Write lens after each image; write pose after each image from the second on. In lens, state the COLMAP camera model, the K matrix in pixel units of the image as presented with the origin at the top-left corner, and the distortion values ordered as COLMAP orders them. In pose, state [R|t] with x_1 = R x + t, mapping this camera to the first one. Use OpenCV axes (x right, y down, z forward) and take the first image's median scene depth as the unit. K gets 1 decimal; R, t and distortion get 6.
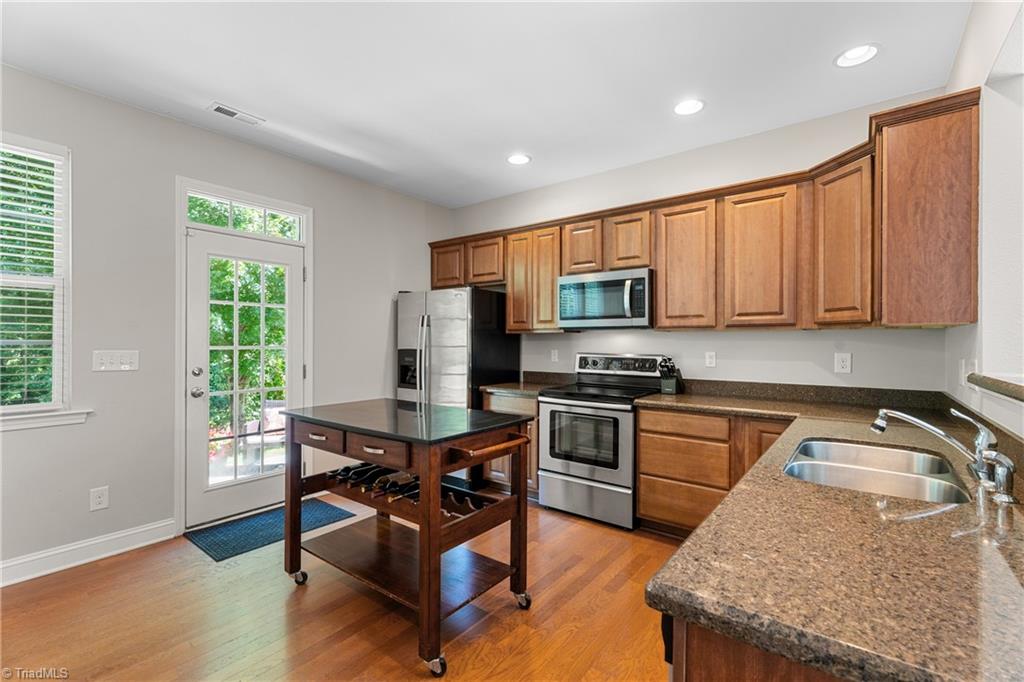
lens RADIAL K [[452.1, 0, 520.7], [0, 452.1, 337.3], [0, 0, 1]] dist [-0.003953, 0.005383]
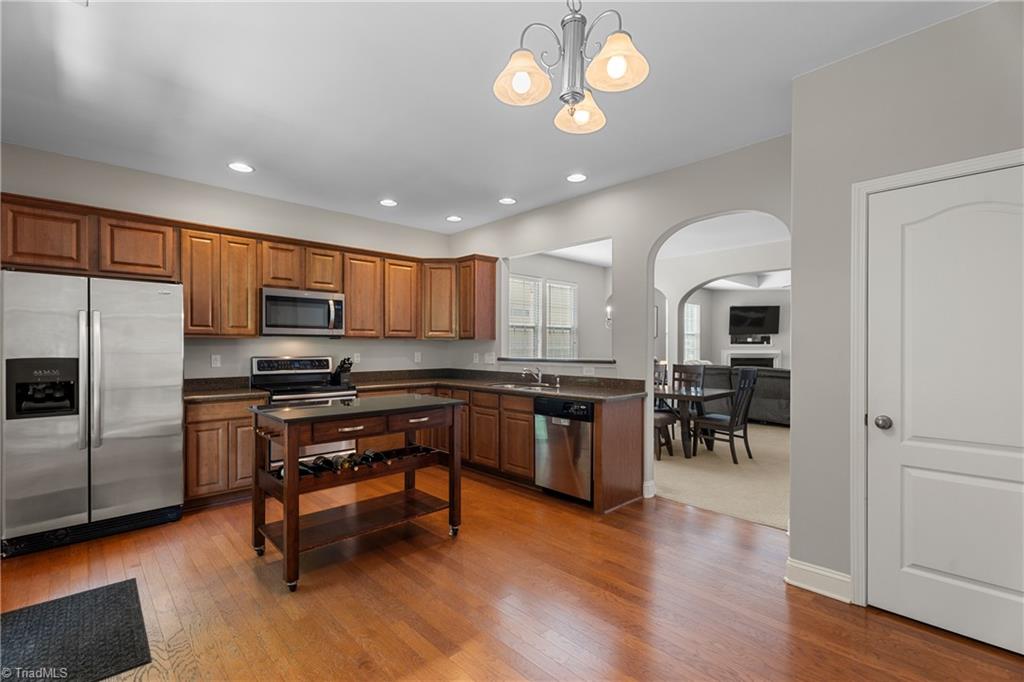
lens RADIAL K [[452.1, 0, 509.1], [0, 452.1, 345.8], [0, 0, 1]] dist [-0.003953, 0.005383]
pose [[0.152689, -0.000396, 0.988274, -0.978589], [-0.006843, 0.999976, 0.001458, 0.001552], [-0.988251, -0.006985, 0.152683, 0.265895]]
